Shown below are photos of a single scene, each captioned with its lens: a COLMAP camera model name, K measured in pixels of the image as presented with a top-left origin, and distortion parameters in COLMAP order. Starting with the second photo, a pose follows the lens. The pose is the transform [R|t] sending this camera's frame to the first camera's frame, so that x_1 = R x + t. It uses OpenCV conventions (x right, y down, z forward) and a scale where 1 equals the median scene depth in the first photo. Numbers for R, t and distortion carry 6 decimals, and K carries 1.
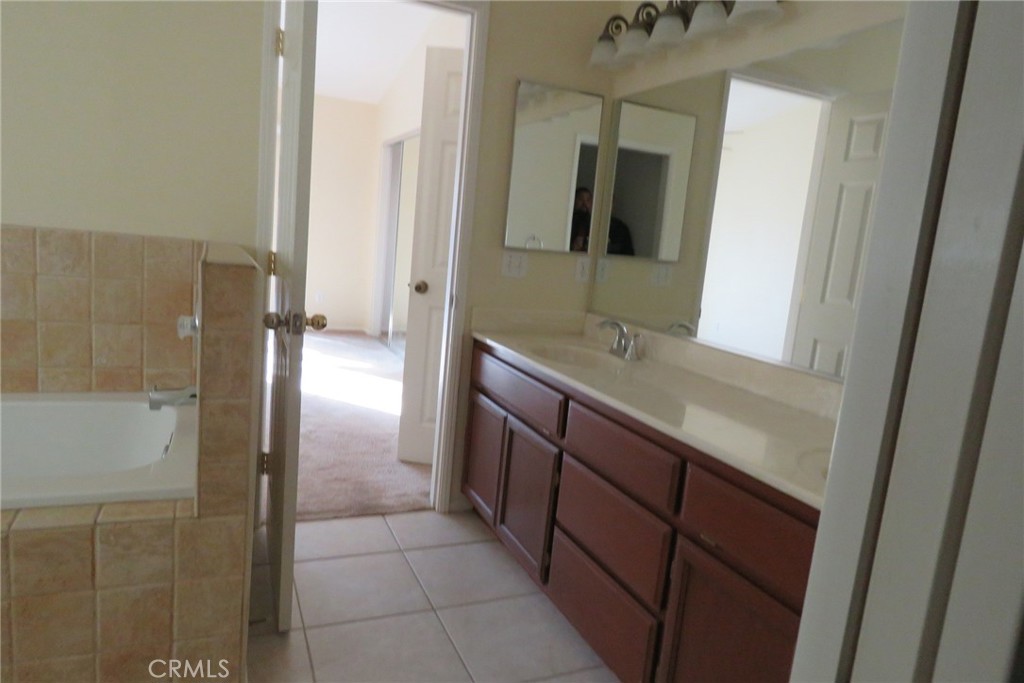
lens RADIAL K [[650.7, 0, 508.9], [0, 650.7, 341.3], [0, 0, 1]] dist [-0.012757, 0.004796]
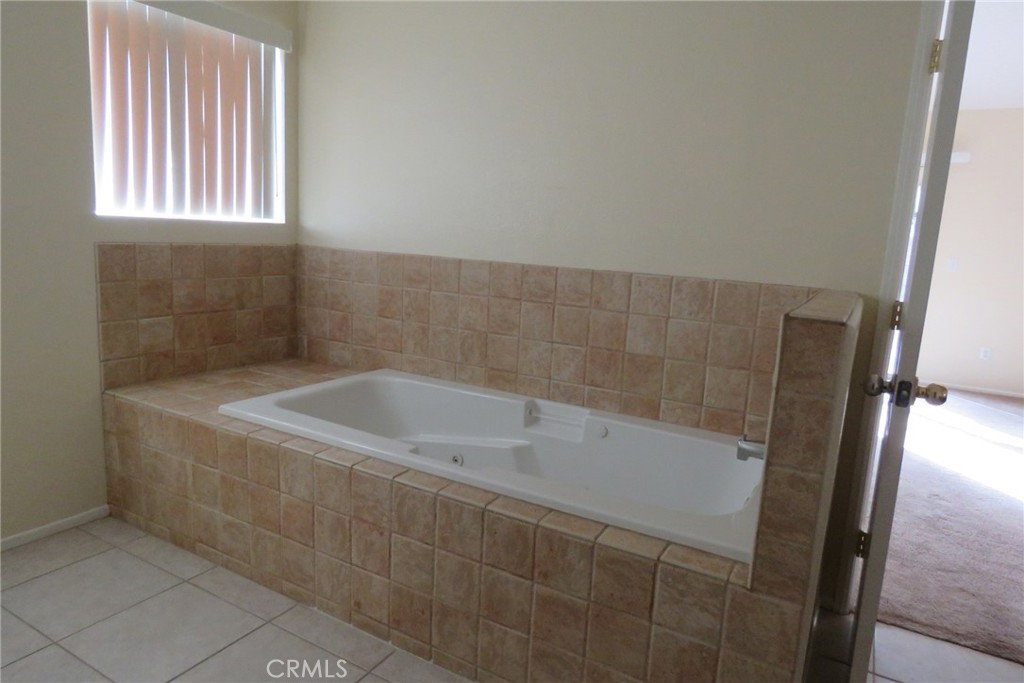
lens RADIAL K [[650.7, 0, 513.3], [0, 650.7, 341.8], [0, 0, 1]] dist [-0.012757, 0.004796]
pose [[0.591050, 0.070796, -0.803522, 0.030718], [-0.119639, 0.992817, -0.000529, -0.030613], [0.797713, 0.096446, 0.595274, 0.118154]]
